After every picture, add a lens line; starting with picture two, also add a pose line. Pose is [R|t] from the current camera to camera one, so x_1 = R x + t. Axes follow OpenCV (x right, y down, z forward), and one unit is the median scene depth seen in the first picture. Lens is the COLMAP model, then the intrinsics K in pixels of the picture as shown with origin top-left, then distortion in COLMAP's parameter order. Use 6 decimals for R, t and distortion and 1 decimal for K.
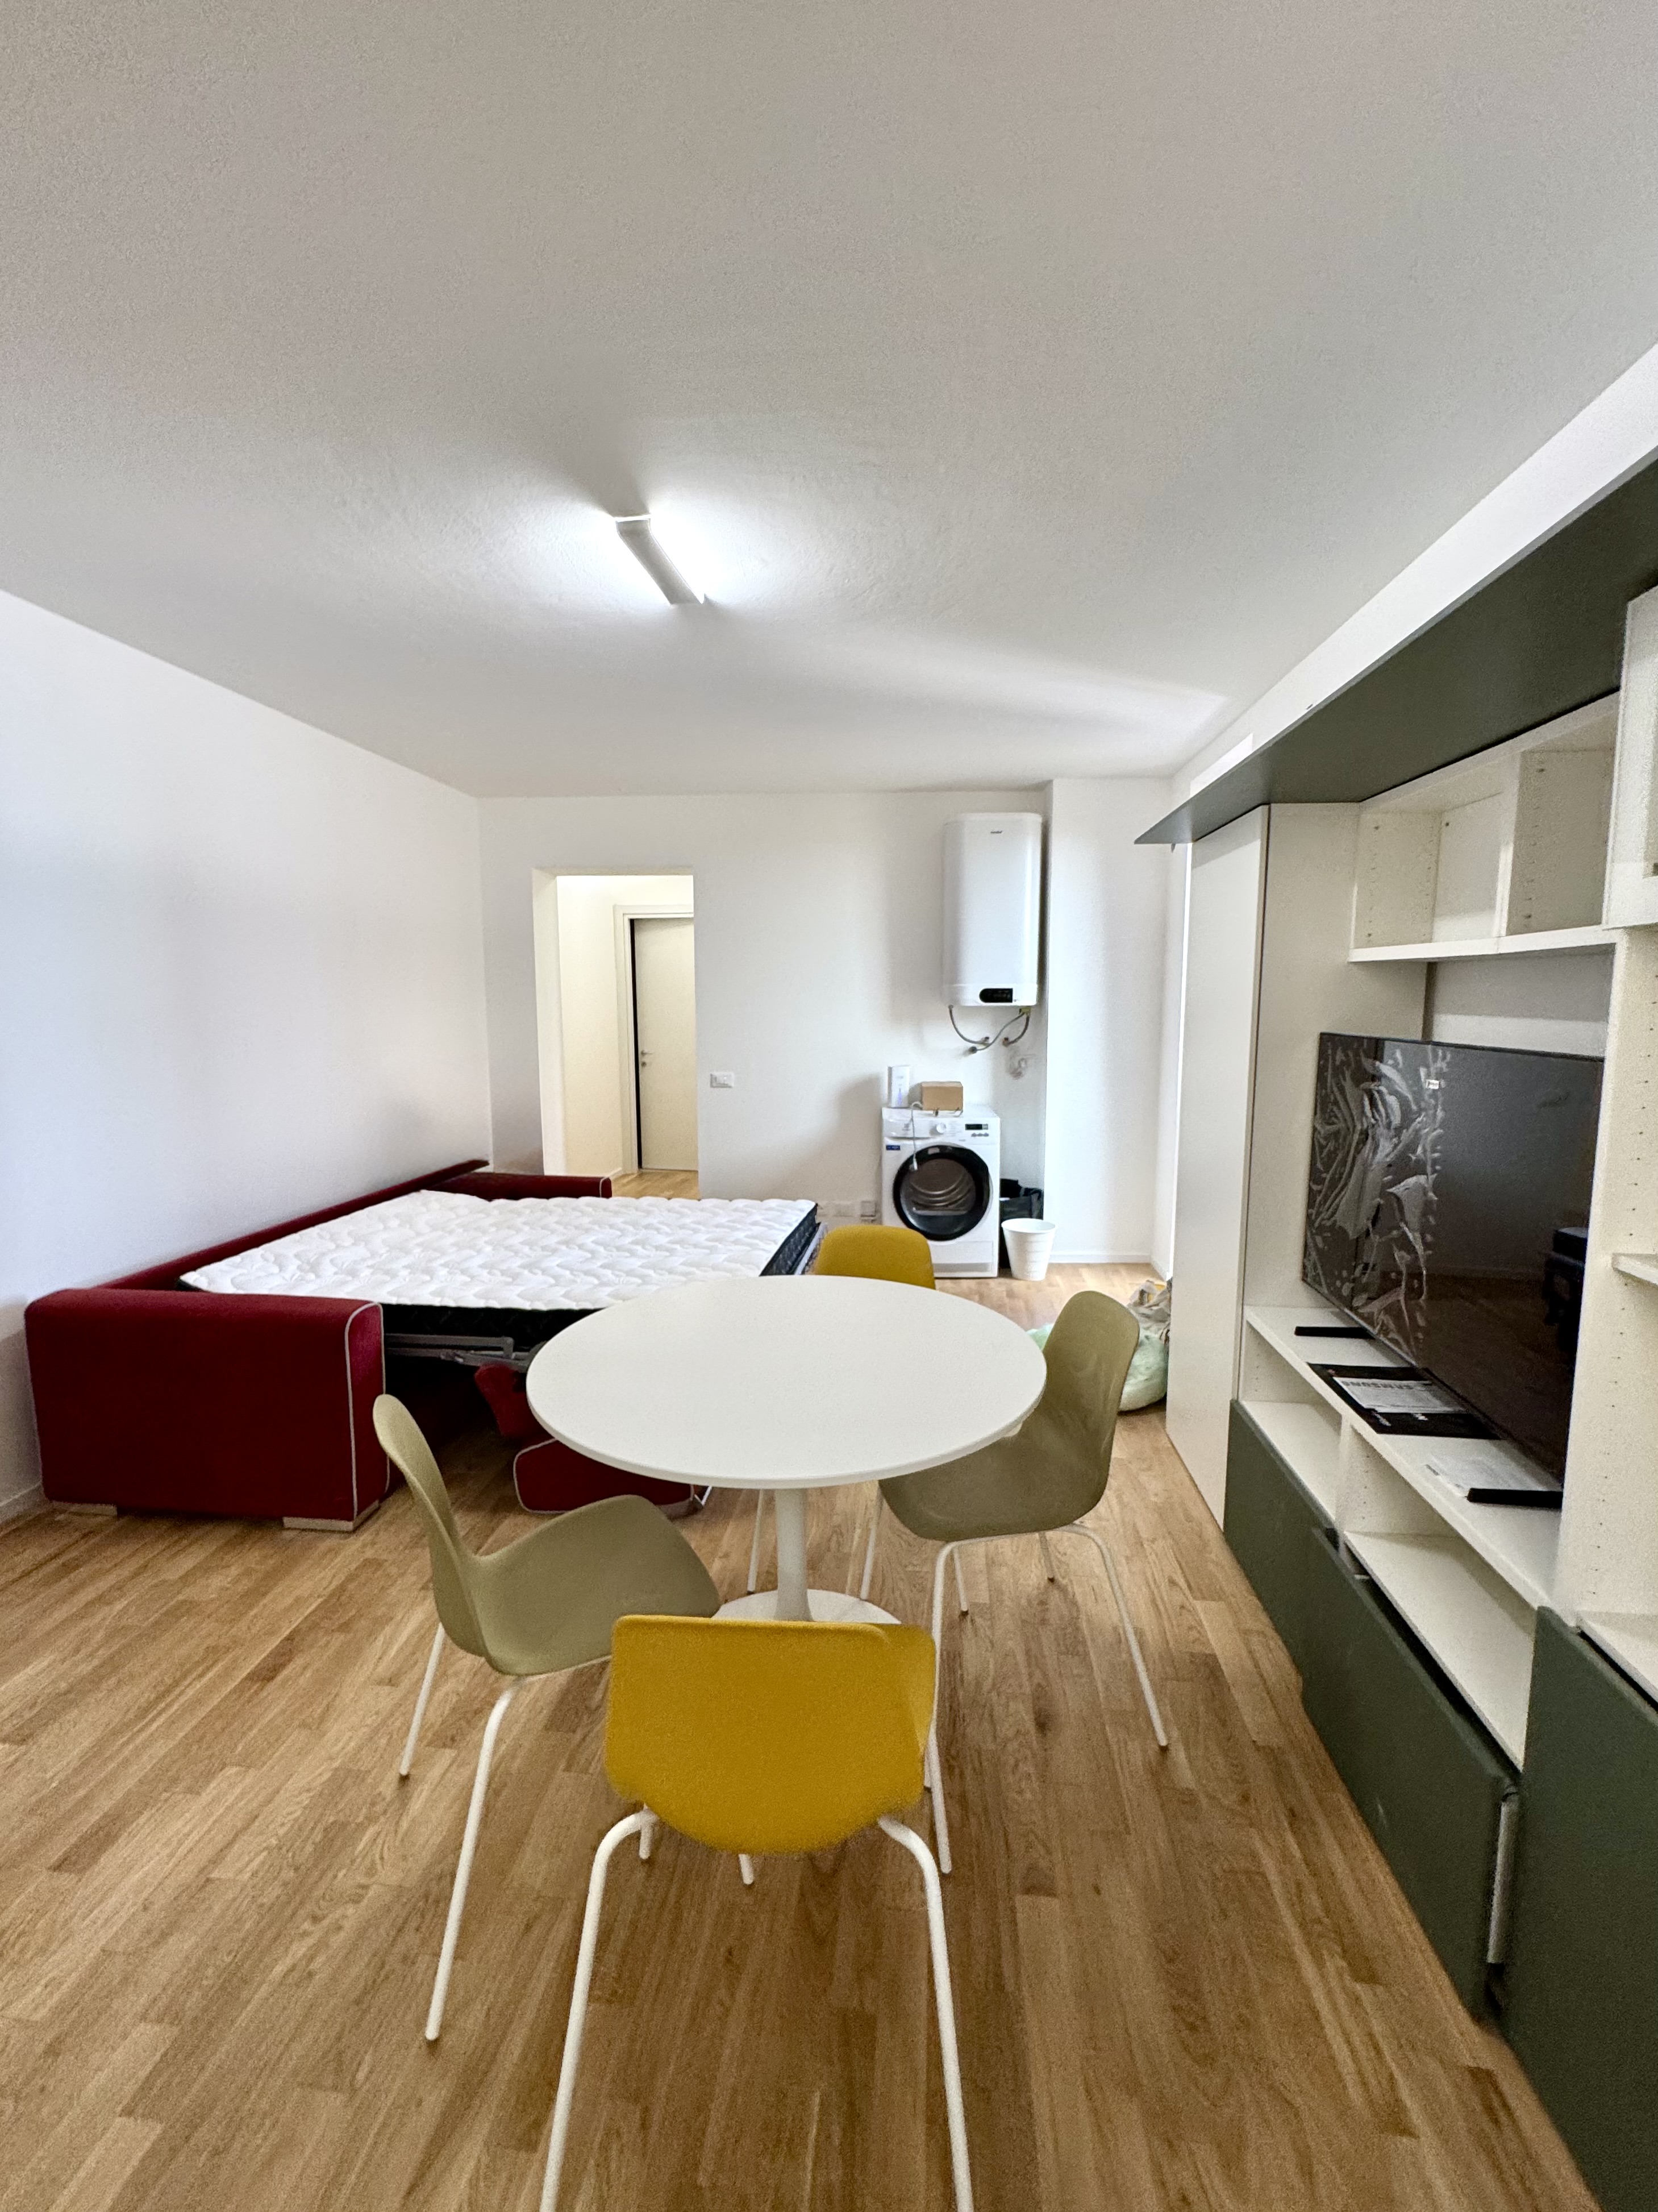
lens RADIAL K [[900.9, 0, 829.0], [0, 900.9, 1106.0], [0, 0, 1]] dist [-0.005026, -0.000052]
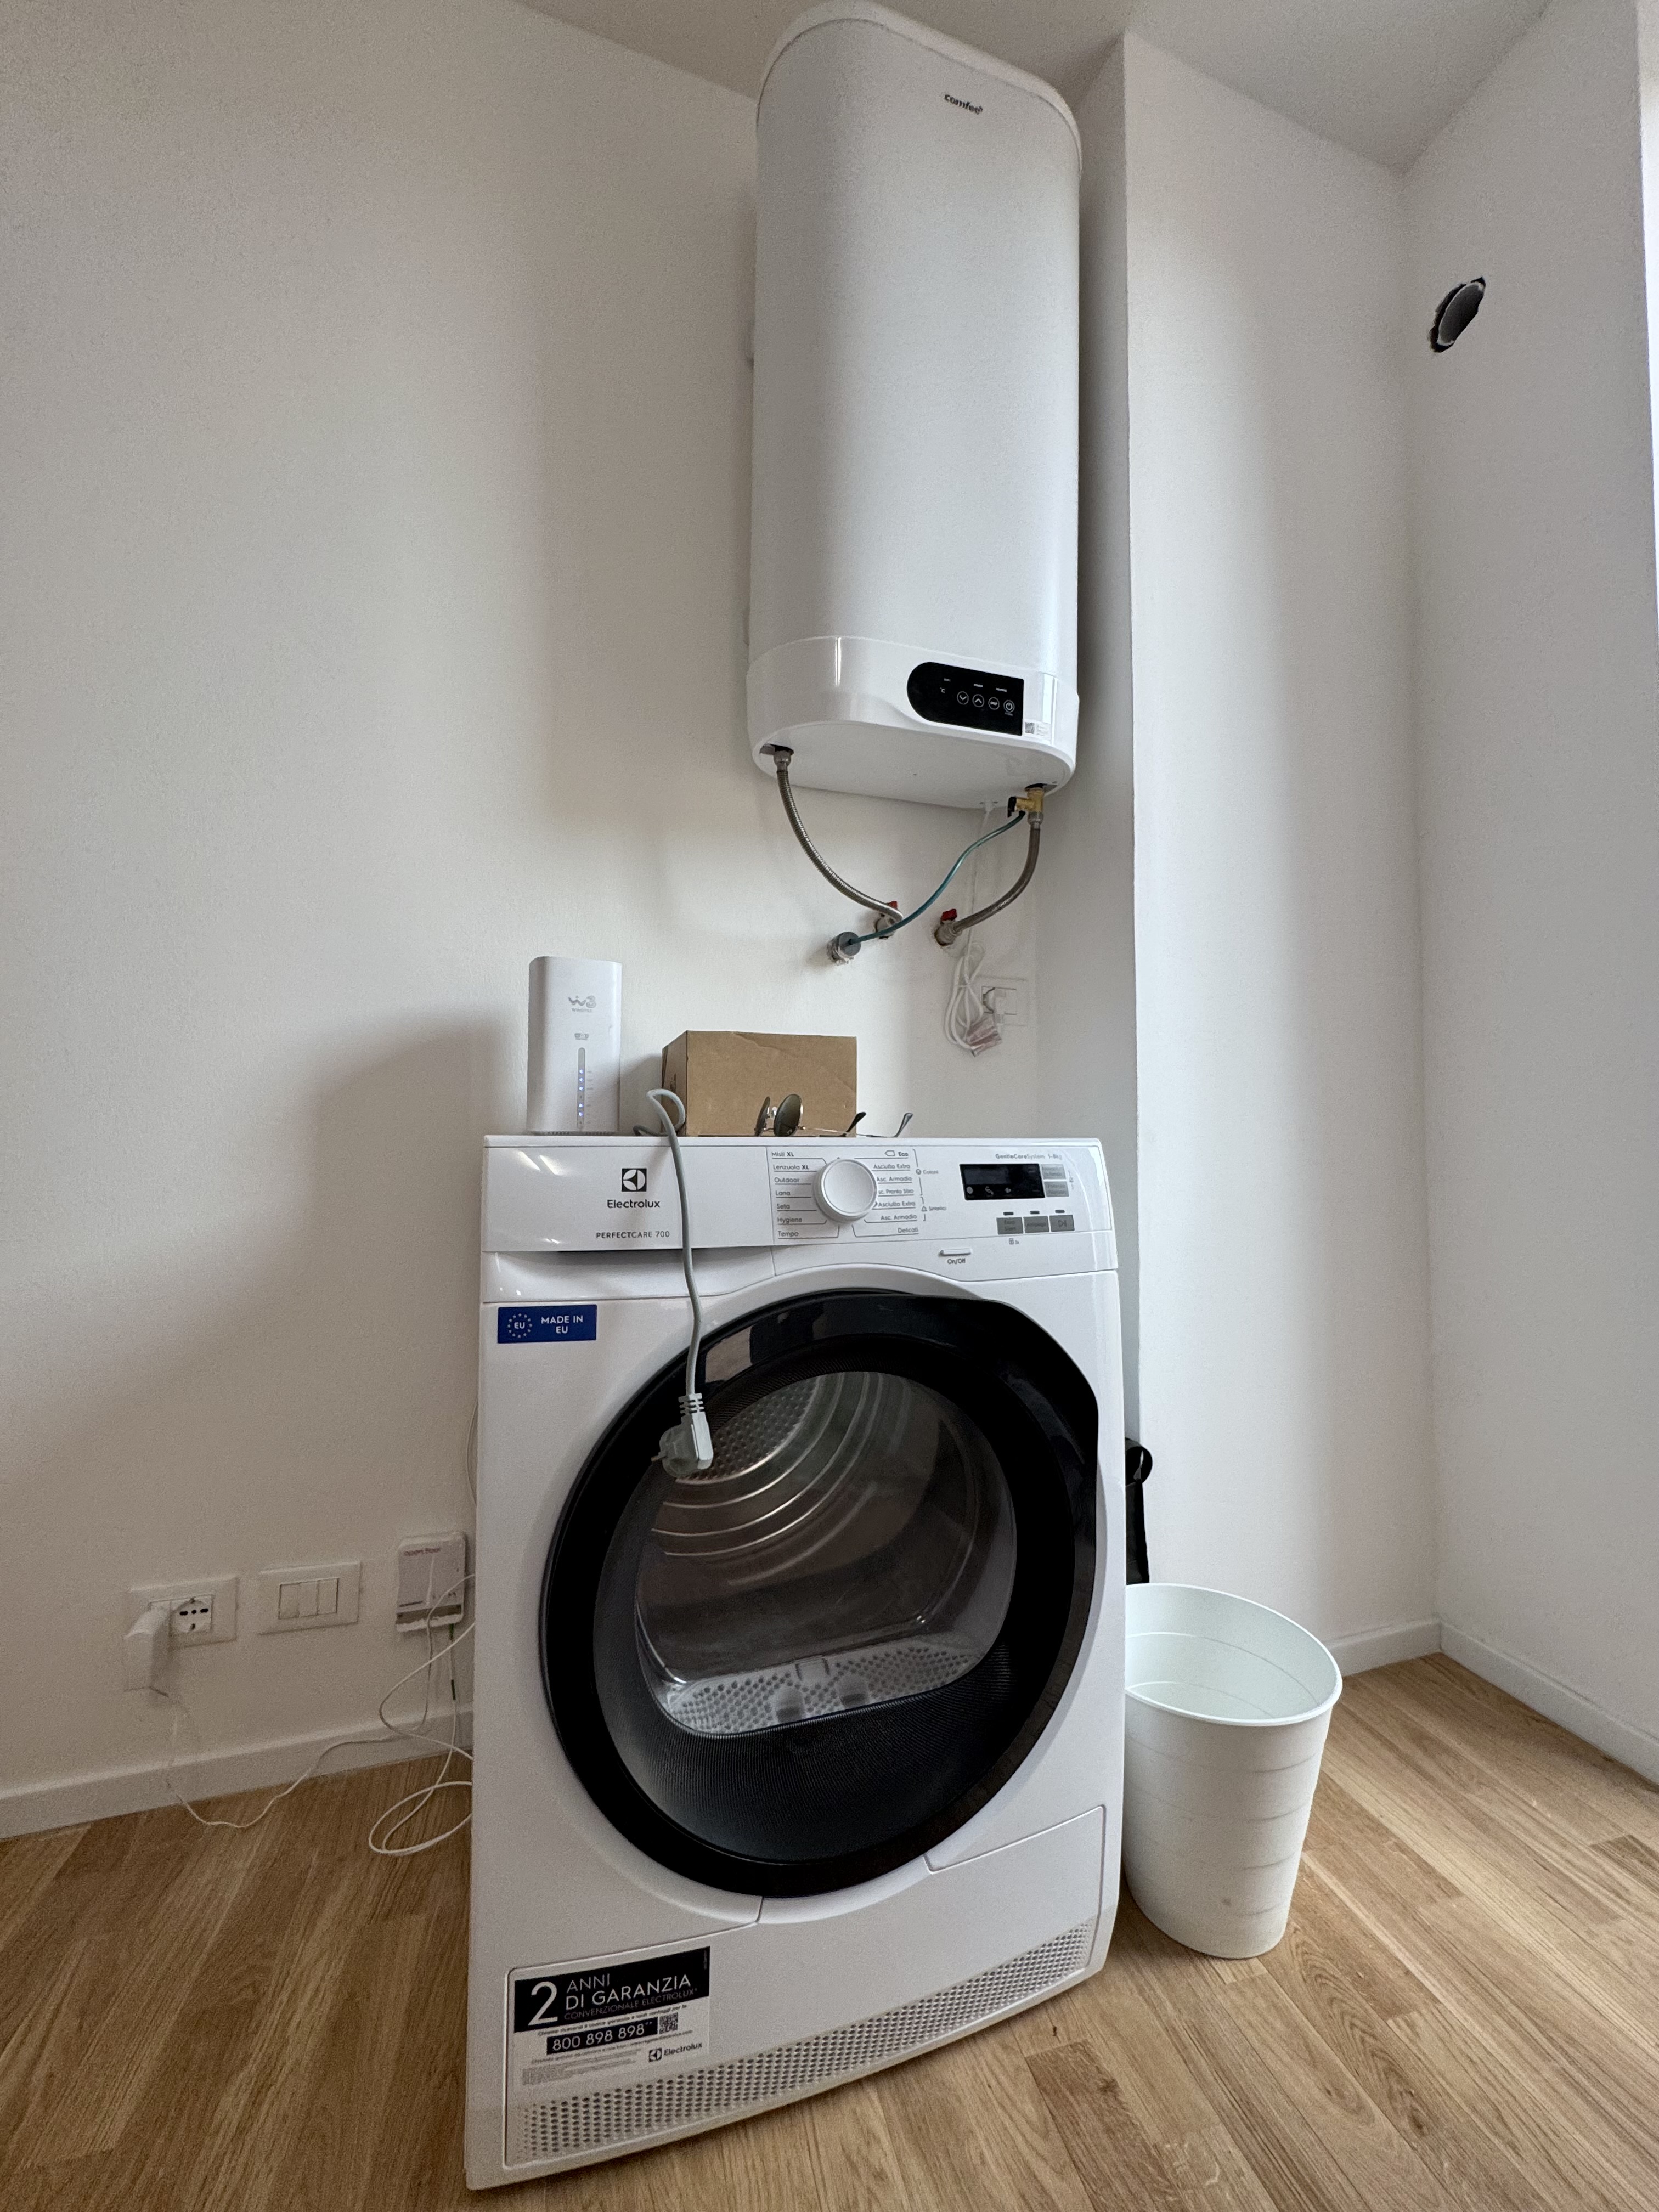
lens RADIAL K [[901.0, 0, 829.5], [0, 901.0, 1106.0], [0, 0, 1]] dist [-0.005026, -0.000052]
pose [[0.928980, 0.024669, 0.369307, 0.055215], [0.034211, 0.987782, -0.152038, 0.032884], [-0.368546, 0.153875, 0.916786, 0.793408]]
